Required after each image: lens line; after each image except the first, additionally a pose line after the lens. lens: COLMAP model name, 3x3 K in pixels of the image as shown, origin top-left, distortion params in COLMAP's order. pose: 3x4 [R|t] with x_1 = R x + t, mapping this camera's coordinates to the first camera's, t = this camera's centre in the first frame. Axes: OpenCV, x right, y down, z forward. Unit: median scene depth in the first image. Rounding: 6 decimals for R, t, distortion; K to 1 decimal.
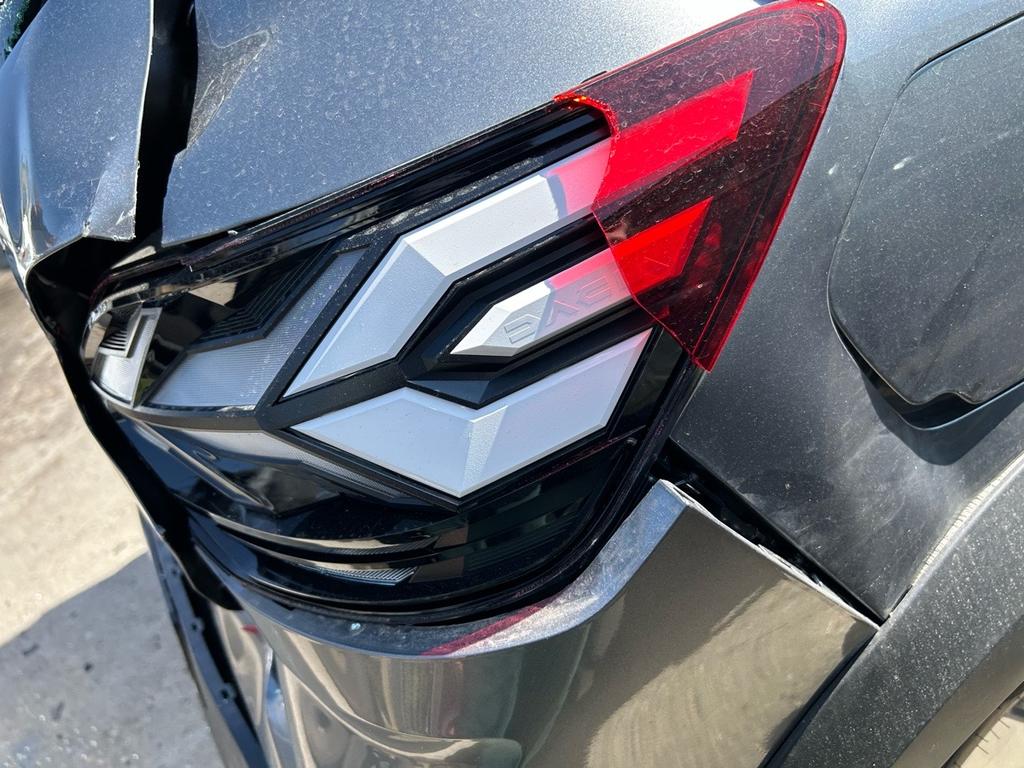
lens RADIAL K [[790.2, 0, 512.0], [0, 790.2, 384.0], [0, 0, 1]] dist [0.032209, -0.057371]
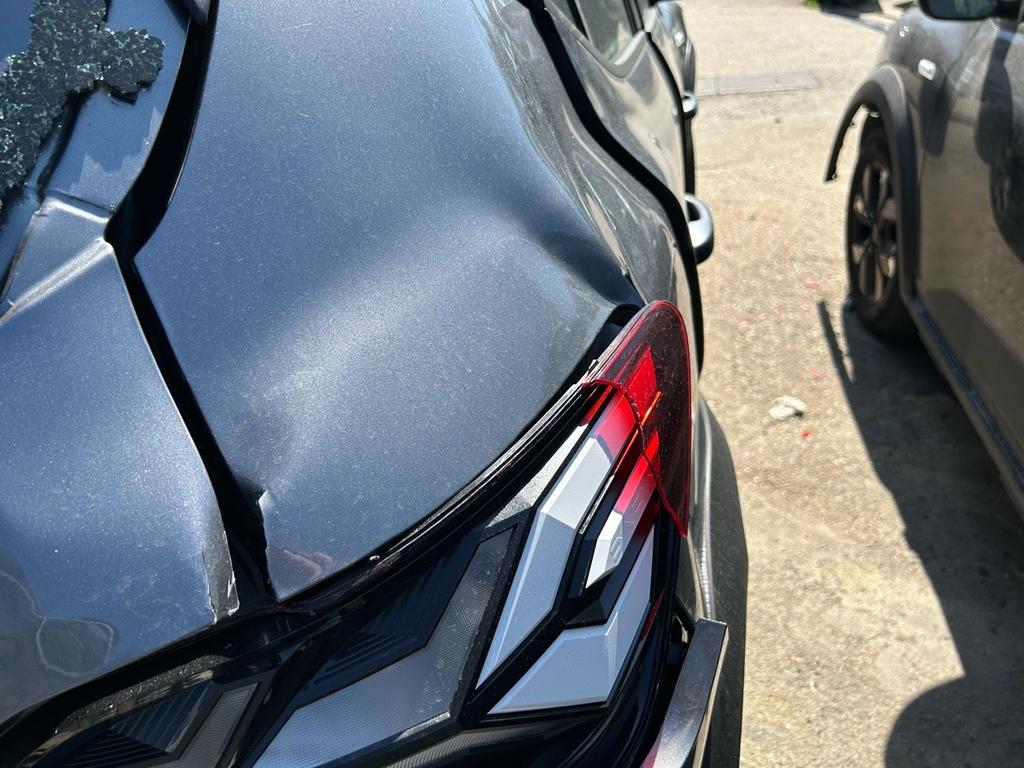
lens RADIAL K [[790.2, 0, 512.0], [0, 790.2, 384.0], [0, 0, 1]] dist [0.032209, -0.057371]
pose [[0.633252, -0.177324, 0.753358, -0.934856], [0.309596, 0.950164, -0.036590, -0.301274], [-0.709326, 0.256407, 0.656592, 0.151514]]
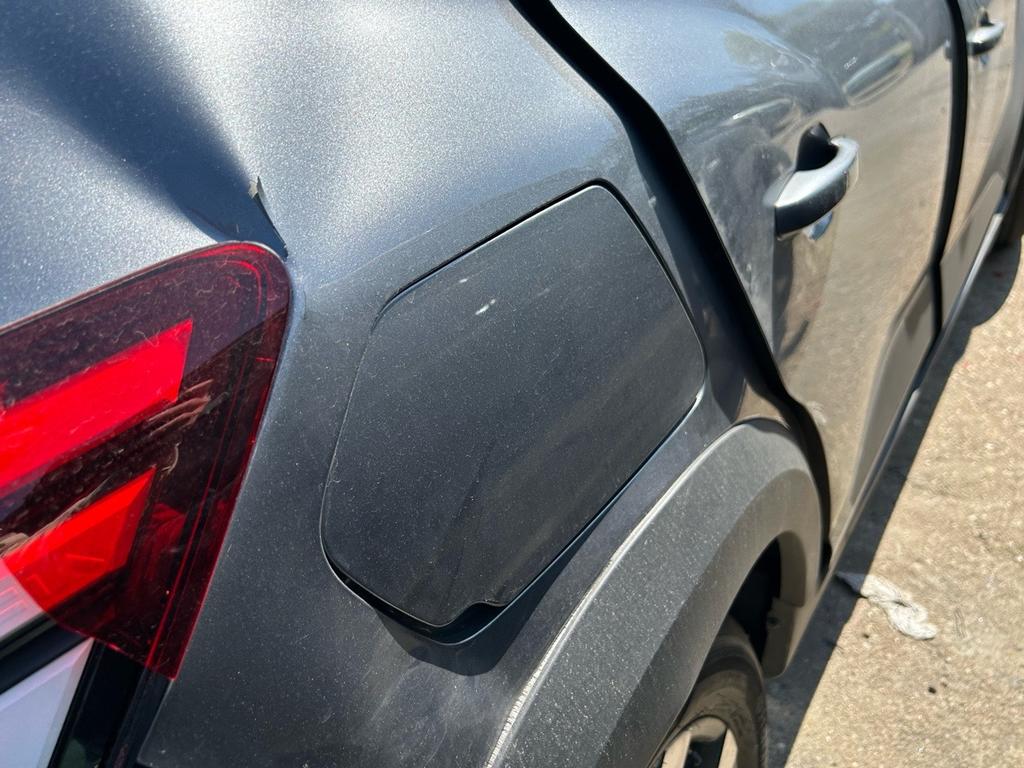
lens RADIAL K [[765.9, 0, 529.2], [0, 765.9, 386.1], [0, 0, 1]] dist [0.040184, -0.066819]
pose [[0.897398, -0.083464, 0.433256, 0.242508], [0.135965, 0.986471, -0.091584, -0.178276], [-0.419751, 0.141095, 0.896605, 0.080707]]
